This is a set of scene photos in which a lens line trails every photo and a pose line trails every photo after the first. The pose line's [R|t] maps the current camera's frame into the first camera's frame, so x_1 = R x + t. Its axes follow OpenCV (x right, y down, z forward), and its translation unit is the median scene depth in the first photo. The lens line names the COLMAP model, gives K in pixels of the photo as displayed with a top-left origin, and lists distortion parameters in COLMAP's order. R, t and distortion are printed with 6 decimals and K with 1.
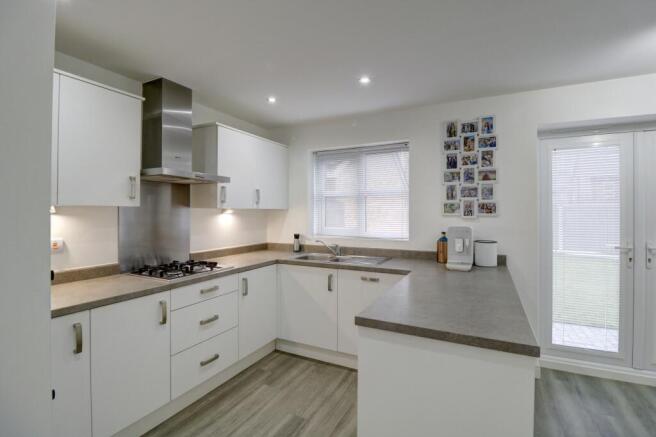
lens RADIAL K [[308.9, 0, 330.8], [0, 308.9, 212.3], [0, 0, 1]] dist [-0.002741, -0.000744]
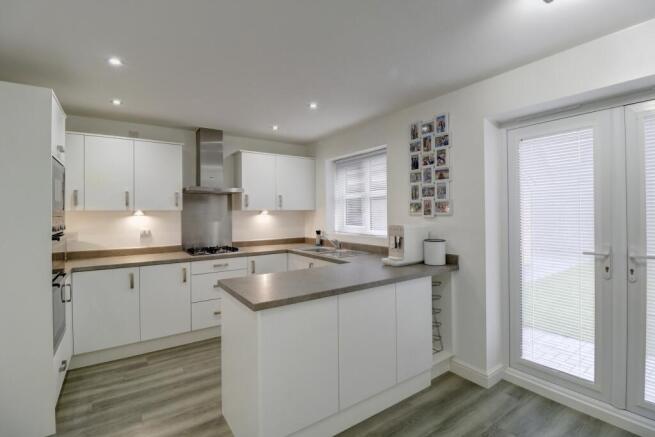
lens RADIAL K [[308.5, 0, 330.3], [0, 308.5, 212.3], [0, 0, 1]] dist [-0.002741, -0.000744]
pose [[0.877161, -0.007810, -0.480133, 0.657257], [0.008850, 0.999961, -0.000099, -0.000251], [0.480115, -0.004162, 0.877196, -0.043999]]
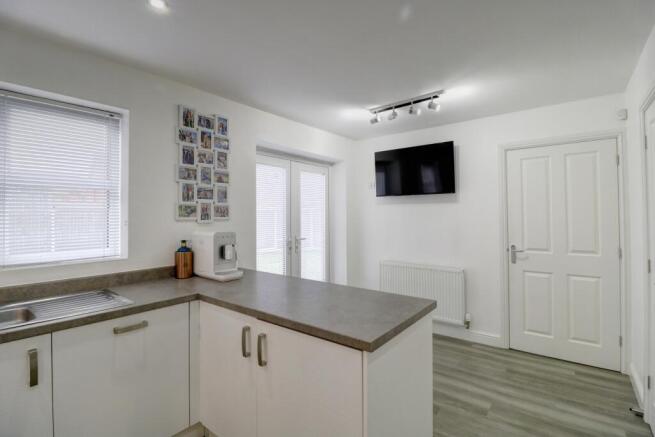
lens RADIAL K [[308.5, 0, 330.3], [0, 308.5, 212.3], [0, 0, 1]] dist [-0.002741, -0.000744]
pose [[0.206861, 0.011024, 0.978308, -0.359035], [0.006612, 0.999898, -0.012665, 0.003154], [-0.978348, 0.009089, 0.206767, 0.462362]]
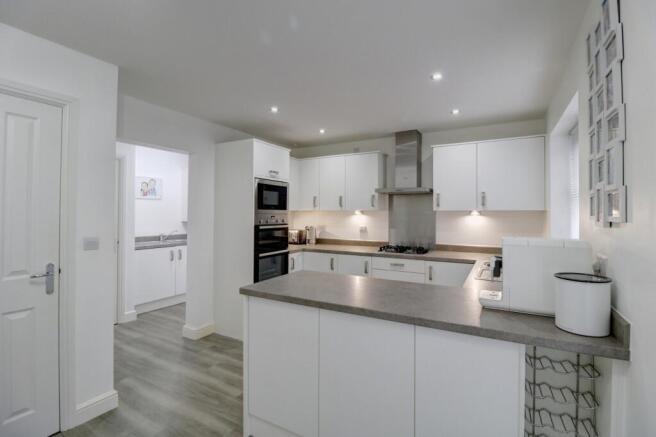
lens RADIAL K [[308.9, 0, 330.8], [0, 308.9, 212.3], [0, 0, 1]] dist [-0.002741, -0.000744]
pose [[-0.048636, -0.000743, -0.998816, 0.946331], [-0.001299, 0.999999, -0.000681, -0.004132], [0.998816, 0.001264, -0.048637, 0.623989]]
